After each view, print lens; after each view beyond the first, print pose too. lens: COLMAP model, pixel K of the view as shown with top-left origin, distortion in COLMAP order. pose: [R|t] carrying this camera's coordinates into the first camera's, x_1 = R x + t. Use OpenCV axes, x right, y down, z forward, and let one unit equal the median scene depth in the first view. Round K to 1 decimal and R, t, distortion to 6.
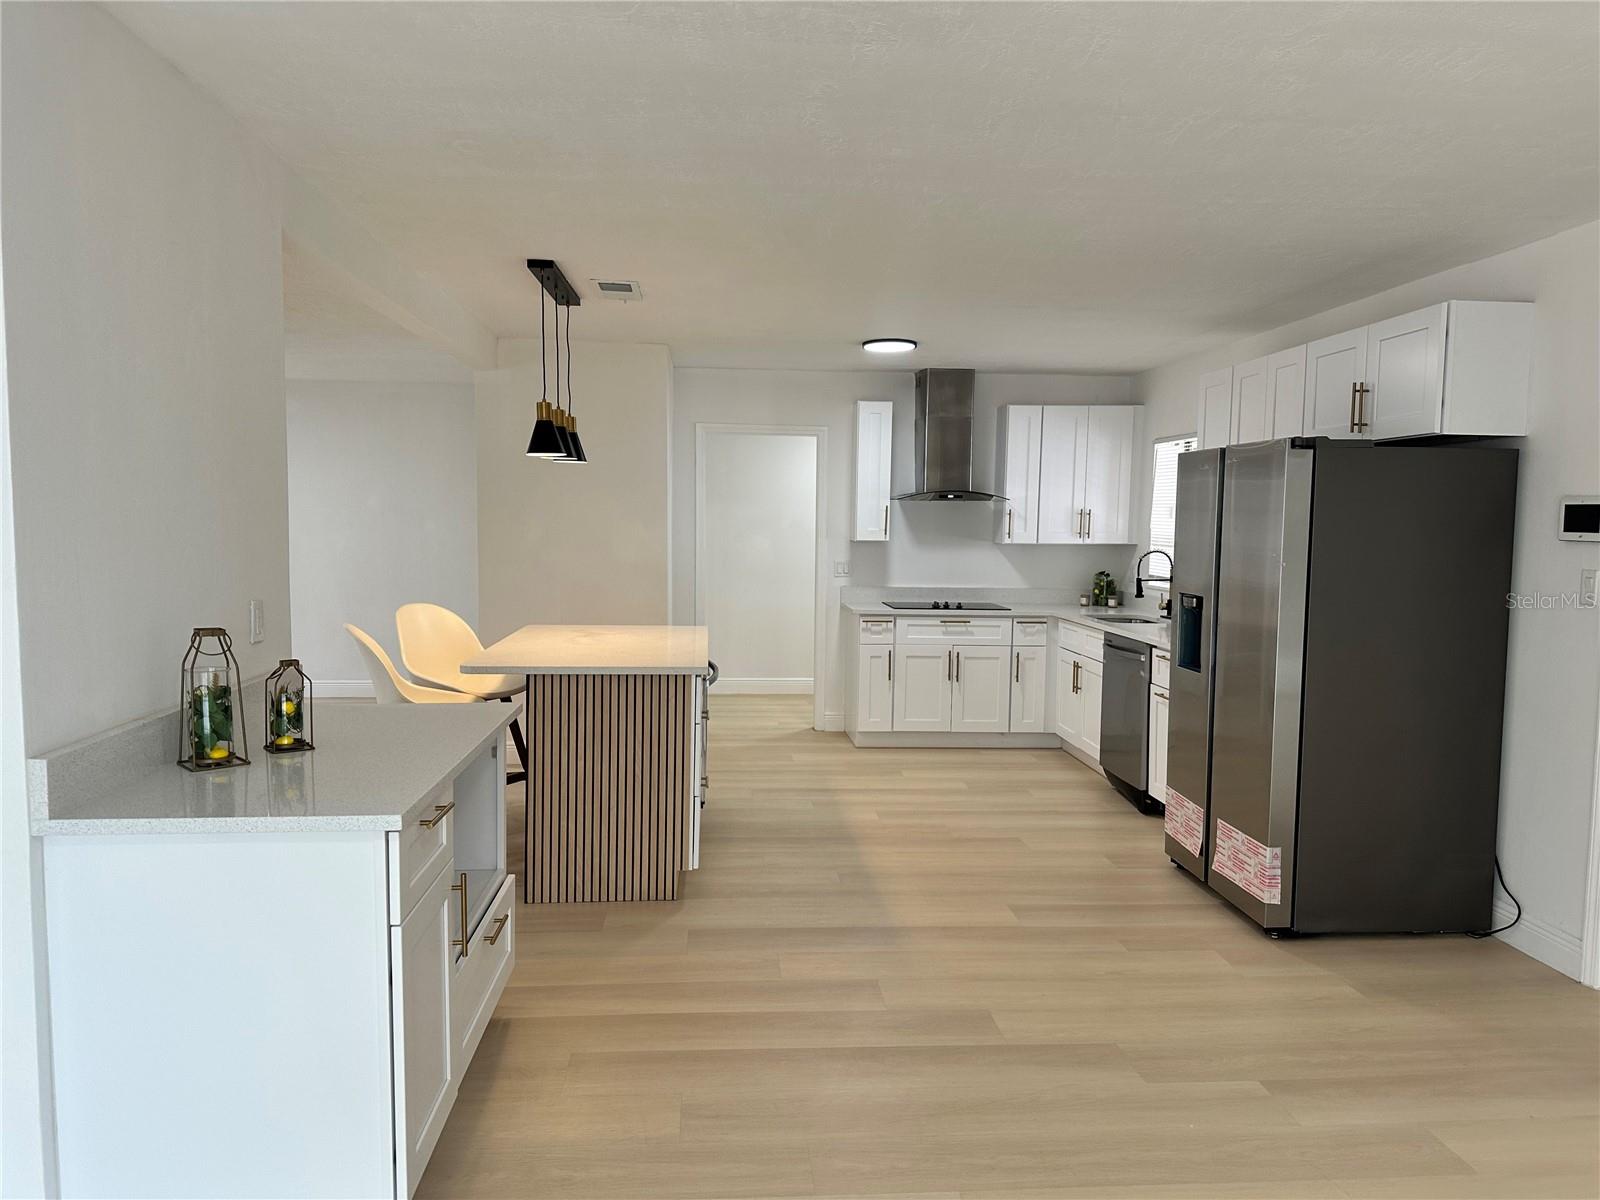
lens RADIAL K [[1114.1, 0, 800.0], [0, 1114.1, 600.0], [0, 0, 1]] dist [0.144348, -0.000748]
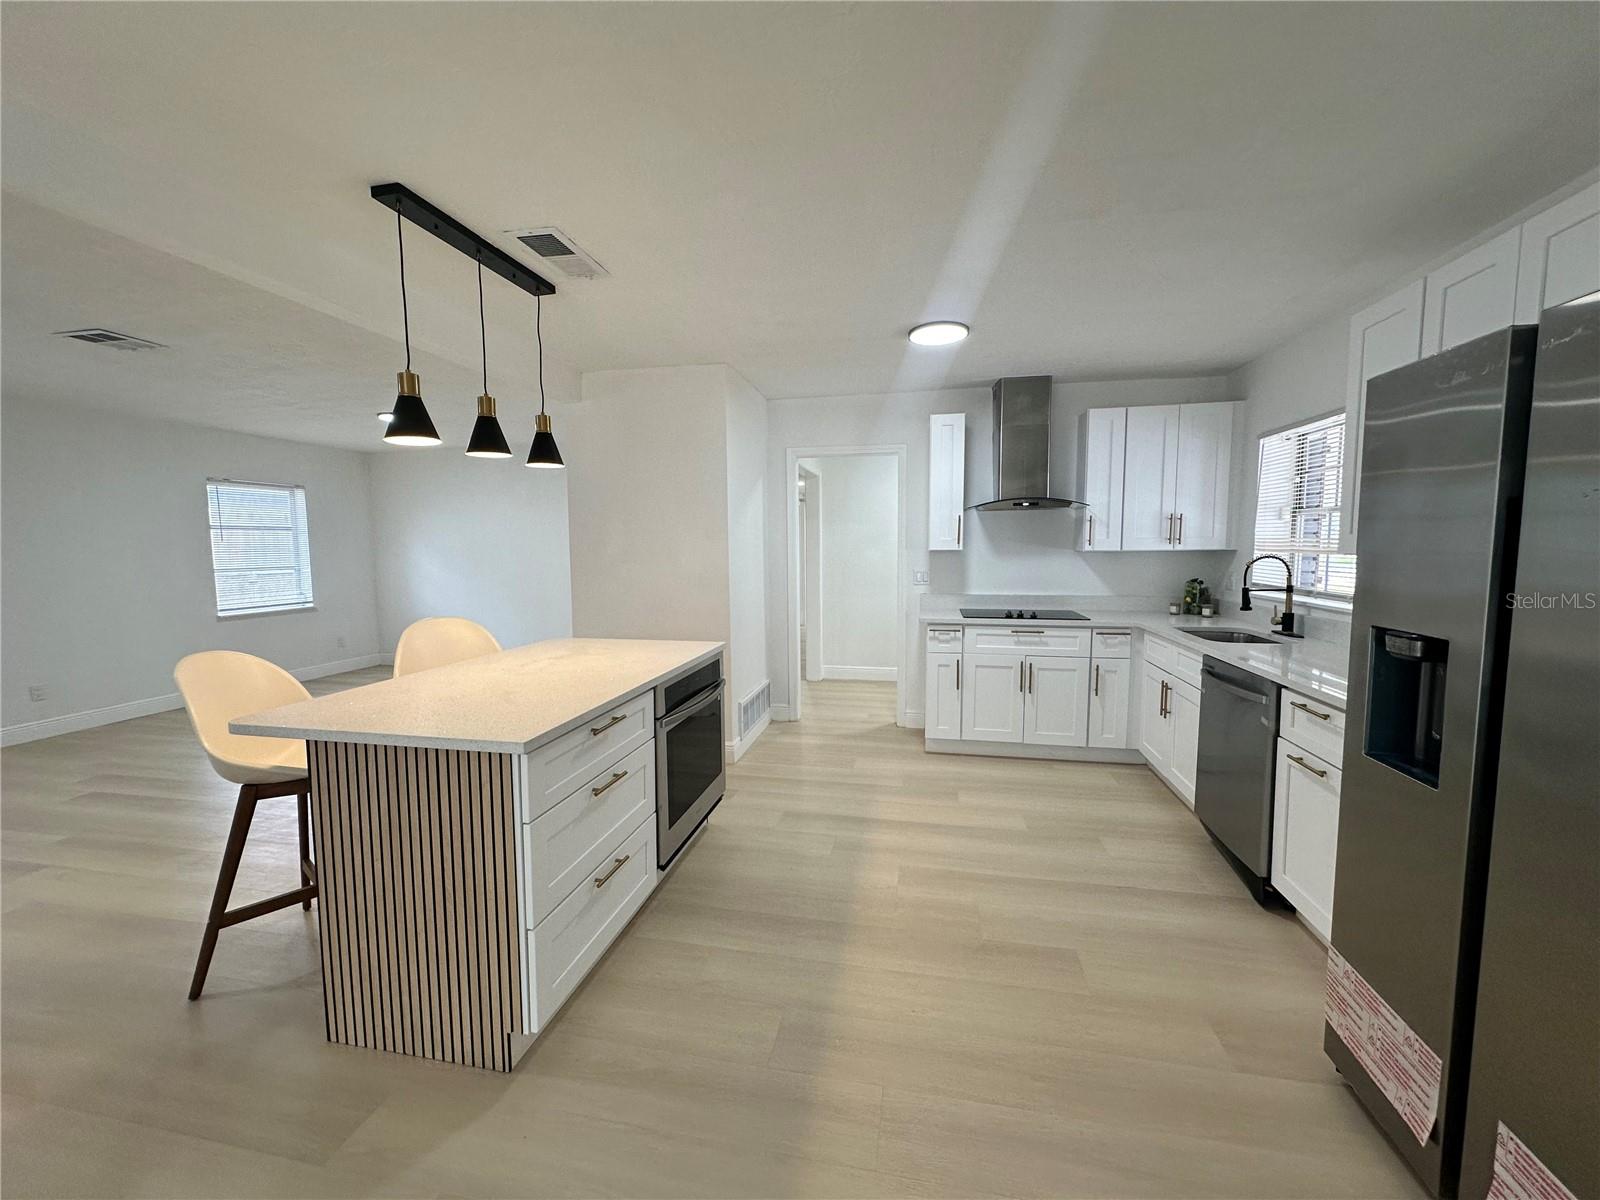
lens RADIAL K [[637.2, 0, 800.0], [0, 637.2, 600.0], [0, 0, 1]] dist [0.000101, 0.000259]
pose [[0.962084, 0.003122, -0.272734, 0.098484], [0.000201, 0.999926, 0.012158, -0.014783], [0.272752, -0.011752, 0.962013, 0.409310]]
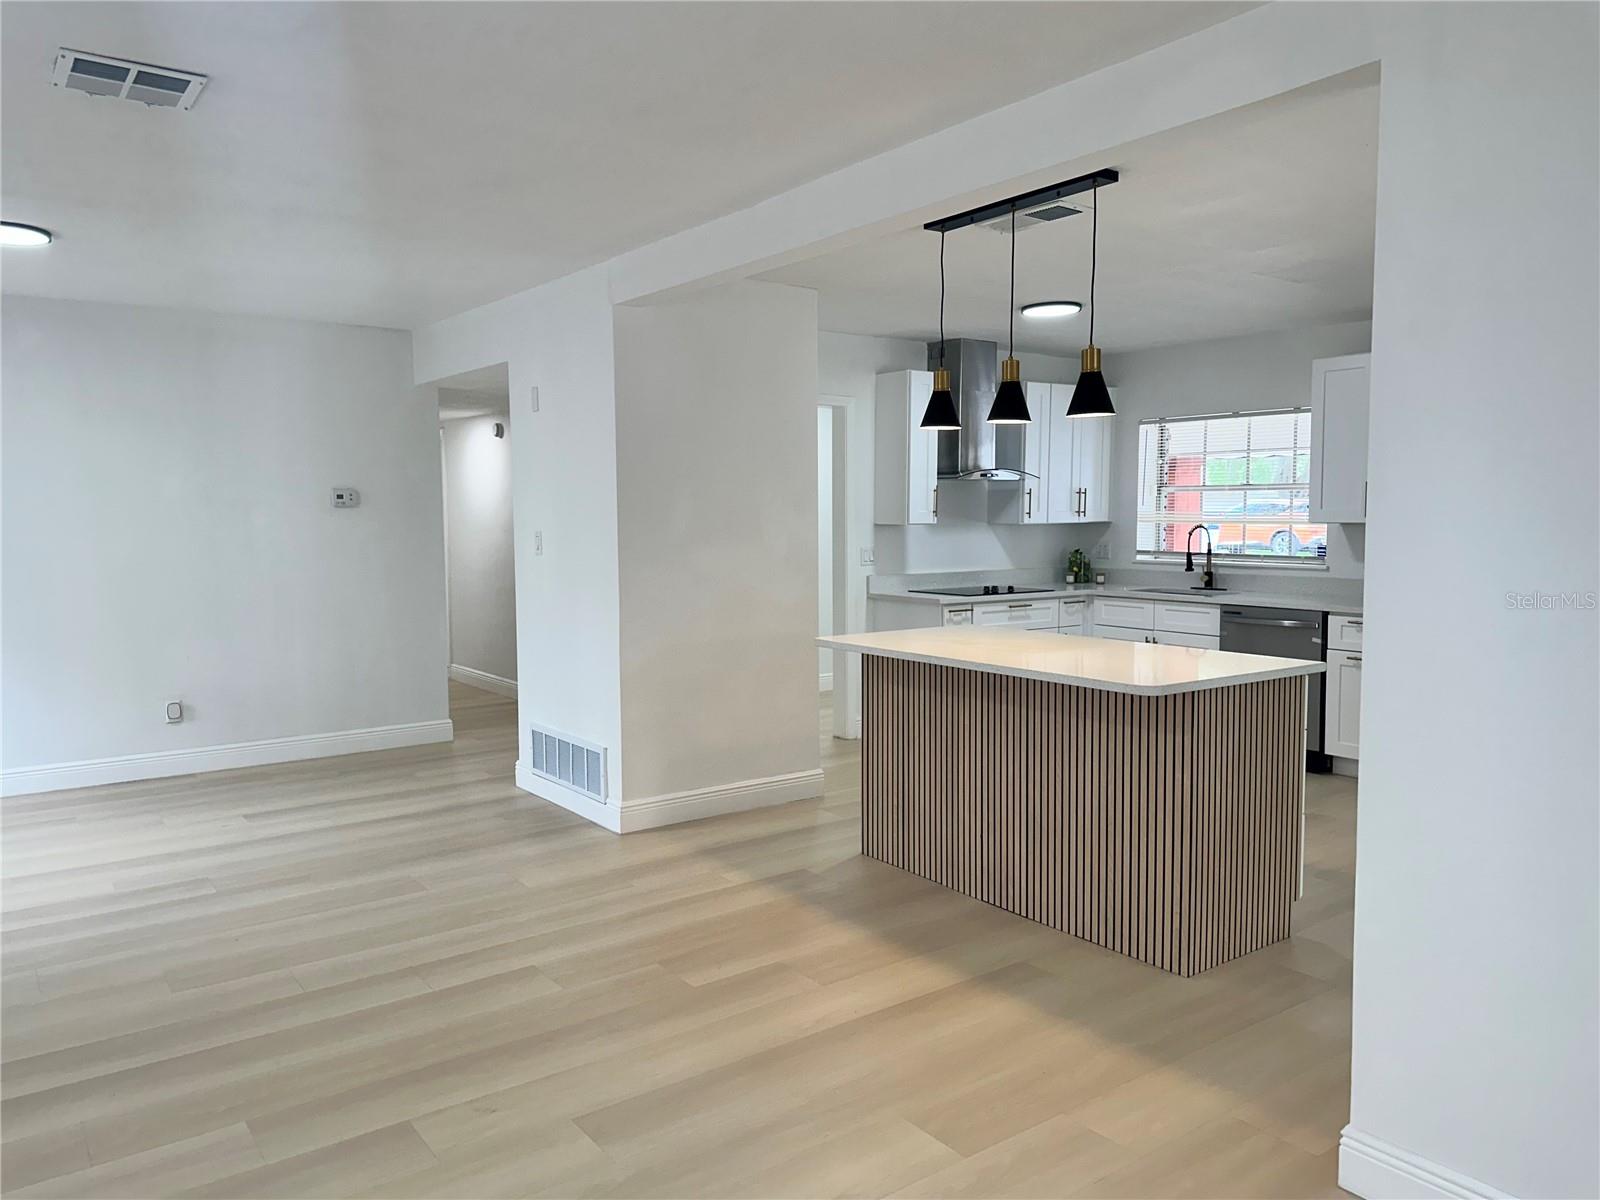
lens RADIAL K [[1134.7, 0, 796.5], [0, 1134.7, 605.9], [0, 0, 1]] dist [0.135359, -0.225936]
pose [[0.849462, -0.060666, 0.524150, -0.527755], [0.054963, 0.998138, 0.026450, -0.016698], [-0.524779, 0.006341, 0.851215, 0.268271]]
